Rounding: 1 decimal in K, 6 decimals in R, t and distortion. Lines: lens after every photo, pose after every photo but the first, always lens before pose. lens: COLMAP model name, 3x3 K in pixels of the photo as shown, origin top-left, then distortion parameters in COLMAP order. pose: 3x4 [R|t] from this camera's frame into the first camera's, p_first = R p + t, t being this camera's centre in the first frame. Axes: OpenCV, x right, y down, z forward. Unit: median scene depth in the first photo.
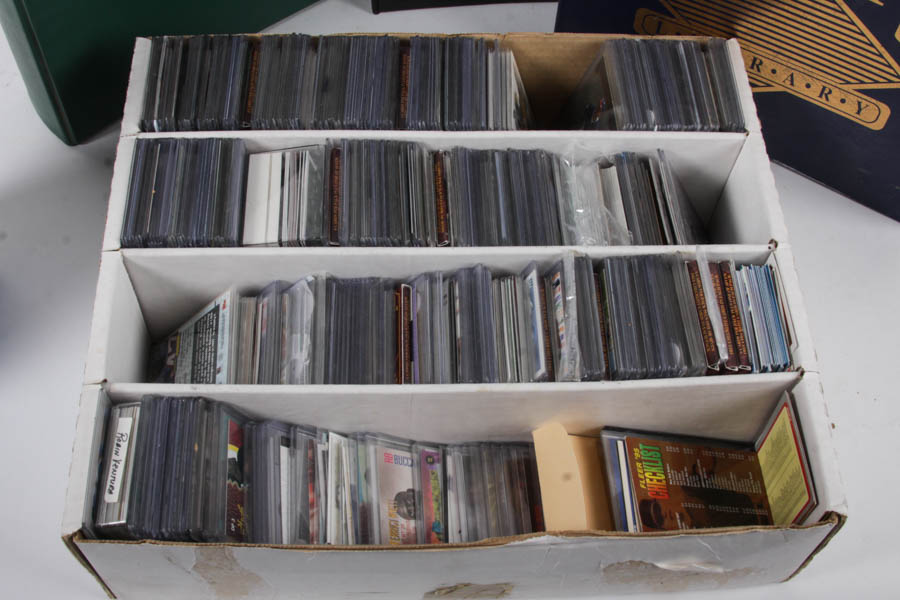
lens RADIAL K [[1105.8, 0, 450.0], [0, 1105.8, 300.0], [0, 0, 1]] dist [-0.132538, -0.047225]
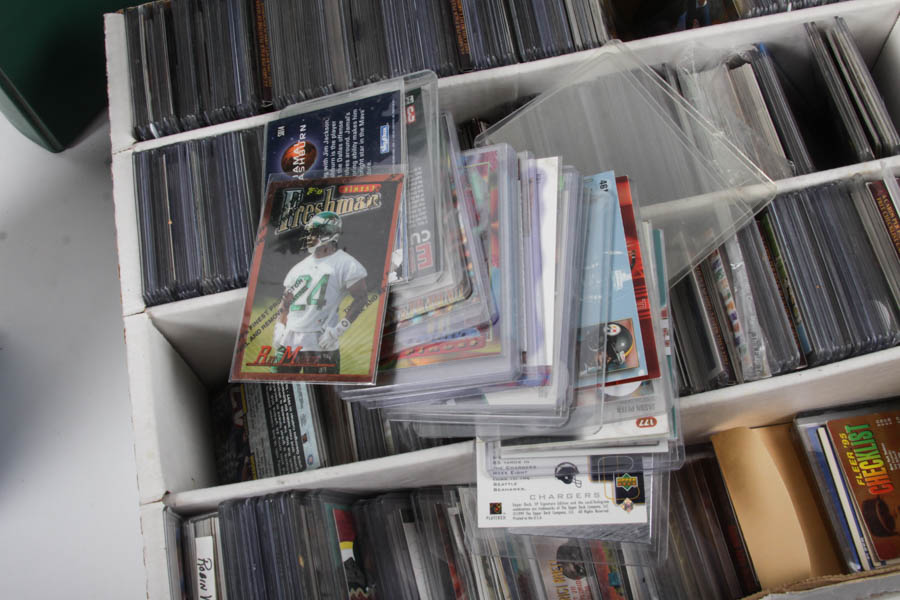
lens RADIAL K [[1105.8, 0, 450.0], [0, 1105.8, 300.0], [0, 0, 1]] dist [-0.132538, -0.047225]
pose [[0.981744, -0.183476, -0.050159, -0.050790], [0.188922, 0.971211, 0.145110, -0.124718], [0.022091, -0.151937, 0.988143, 0.241002]]
